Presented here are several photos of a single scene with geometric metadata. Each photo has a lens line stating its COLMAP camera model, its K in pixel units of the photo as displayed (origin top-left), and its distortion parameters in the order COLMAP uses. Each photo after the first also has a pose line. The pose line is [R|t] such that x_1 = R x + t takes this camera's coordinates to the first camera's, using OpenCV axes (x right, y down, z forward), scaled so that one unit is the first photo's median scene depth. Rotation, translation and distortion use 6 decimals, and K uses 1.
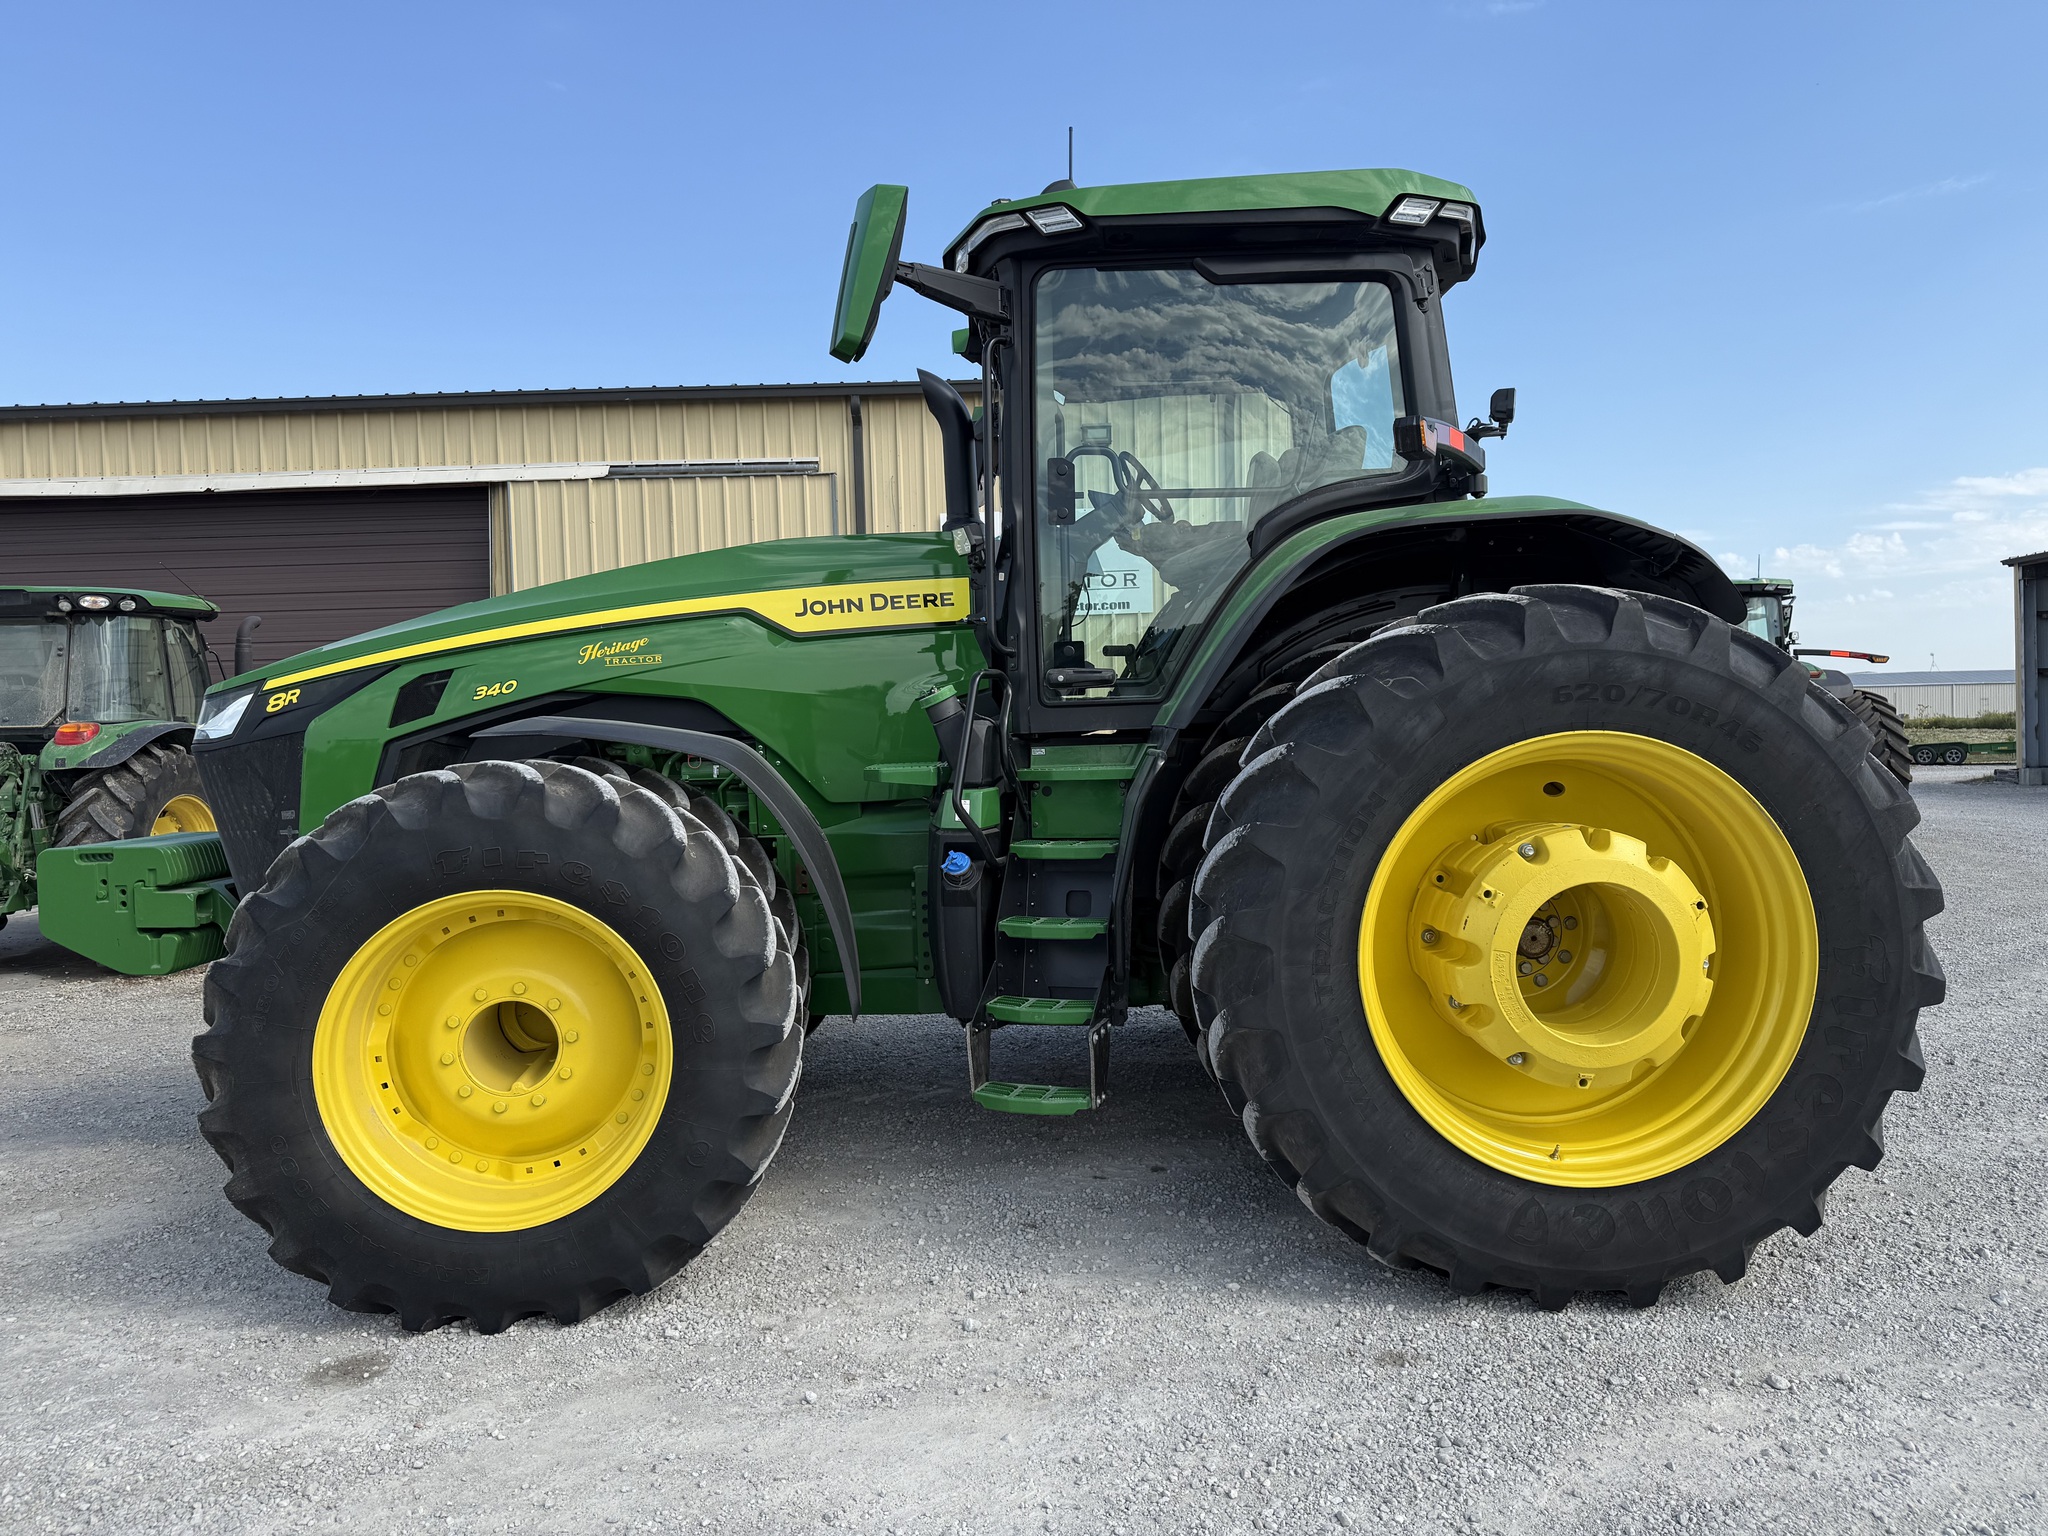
lens RADIAL K [[1438.1, 0, 1024.0], [0, 1438.1, 768.0], [0, 0, 1]] dist [0.077621, -0.092768]
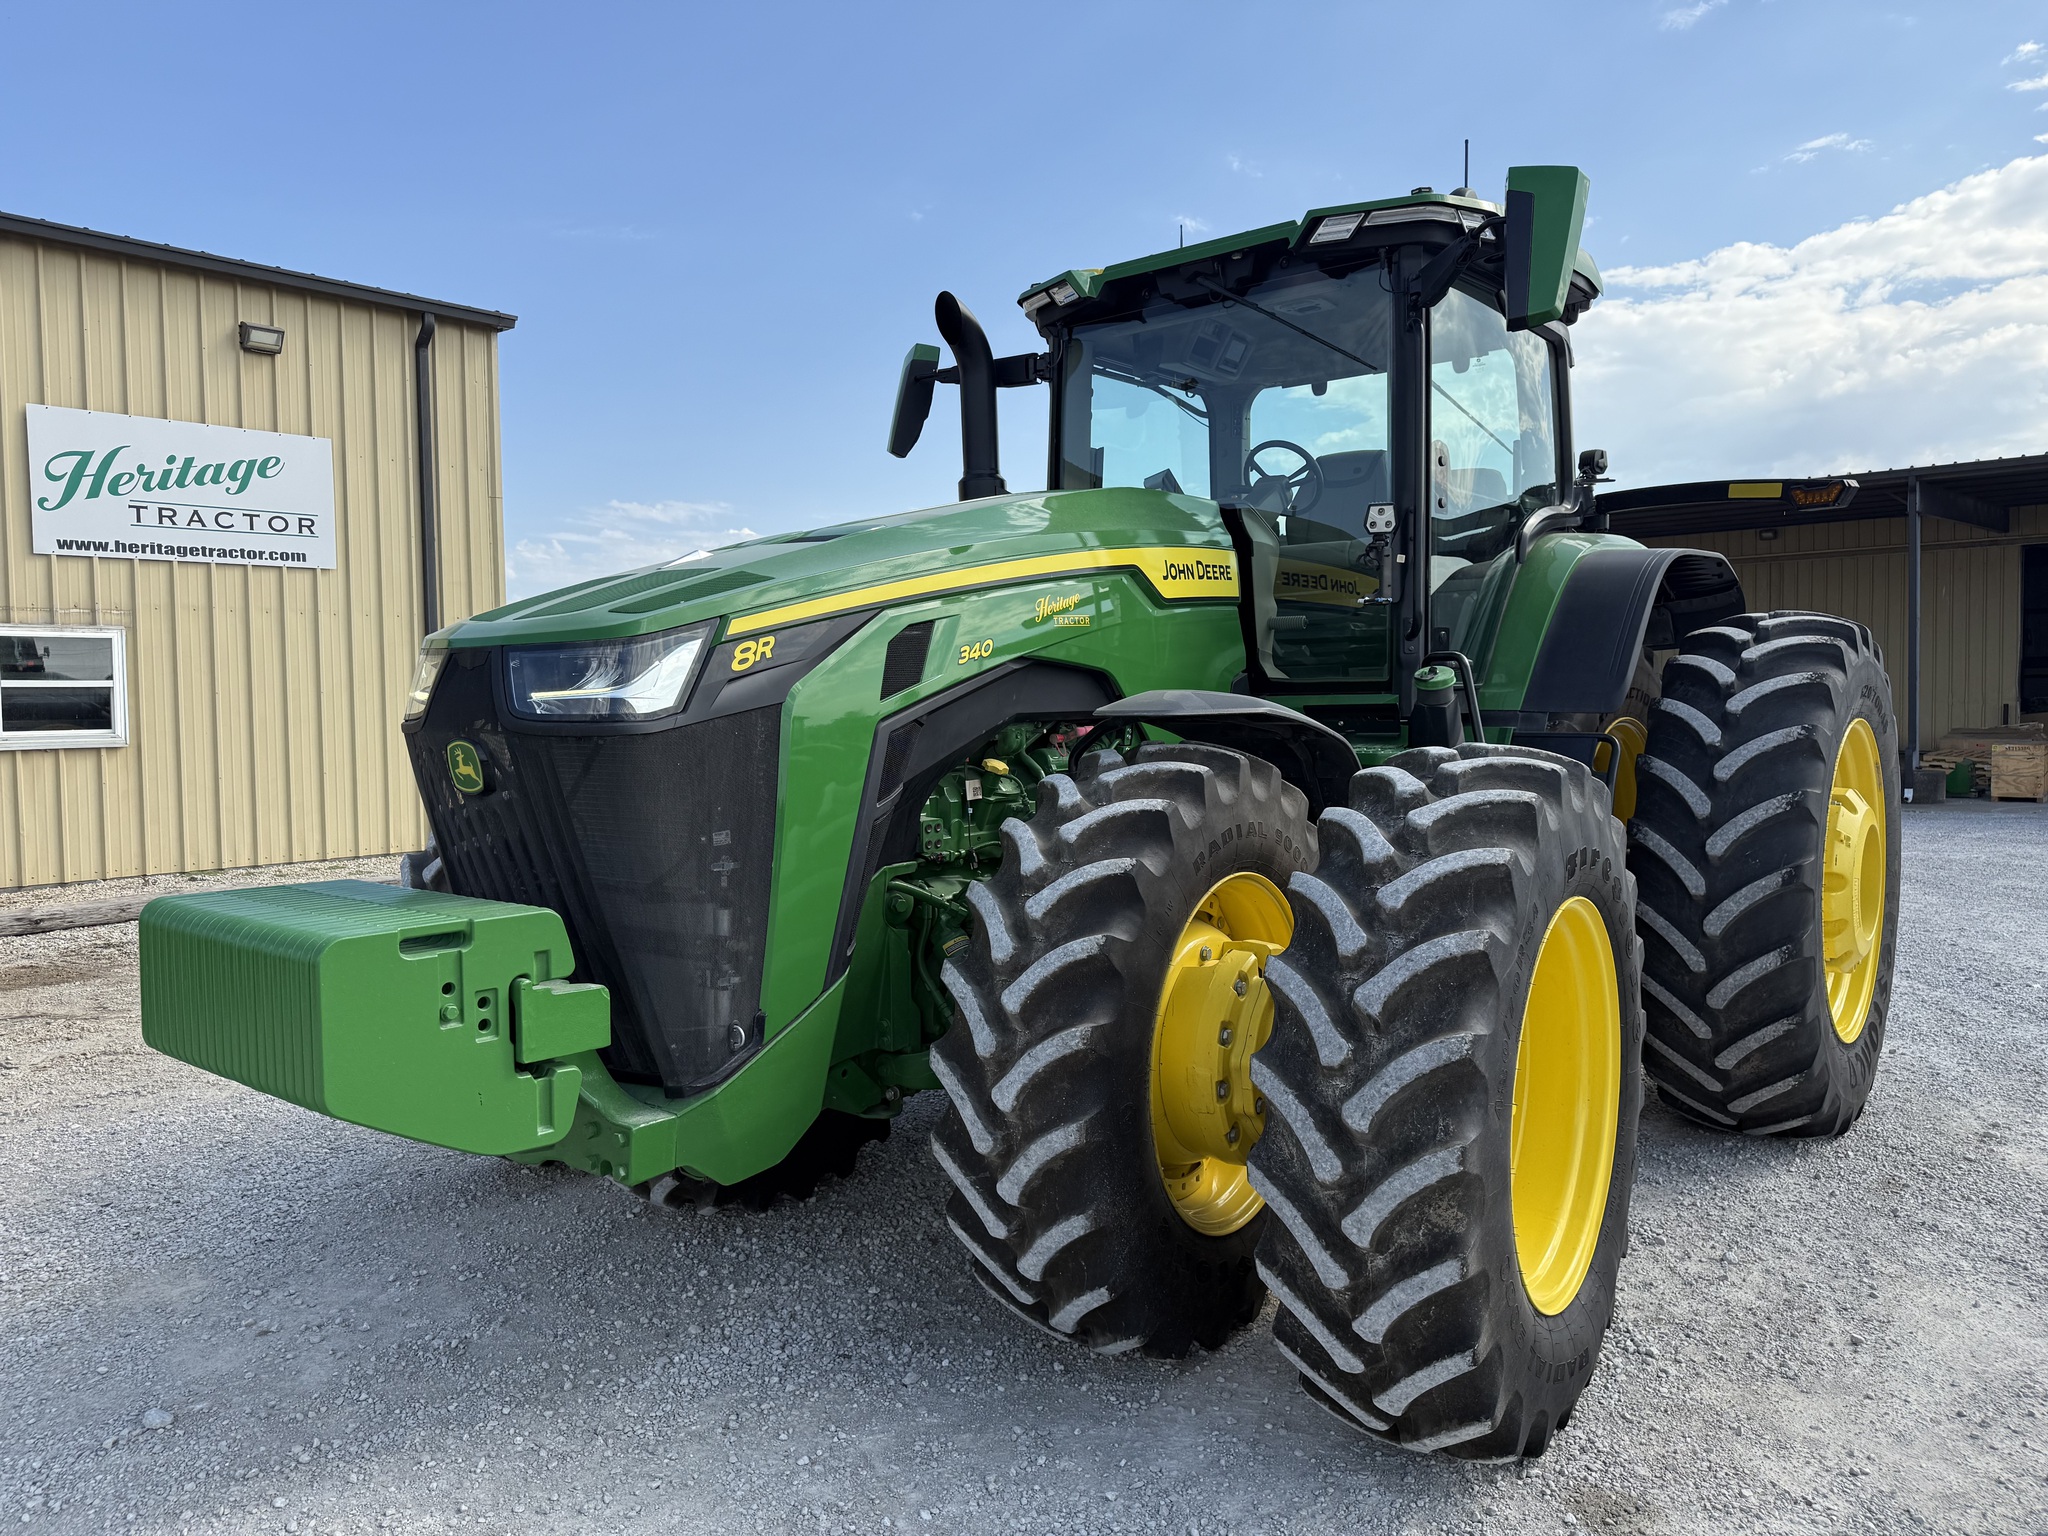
lens RADIAL K [[1450.2, 0, 1024.0], [0, 1450.2, 768.0], [0, 0, 1]] dist [0.001704, 0.000197]
pose [[0.651721, -0.018898, 0.758223, -0.898098], [0.012417, 0.999821, 0.014247, -0.005216], [-0.758357, 0.000129, 0.651839, 0.515285]]
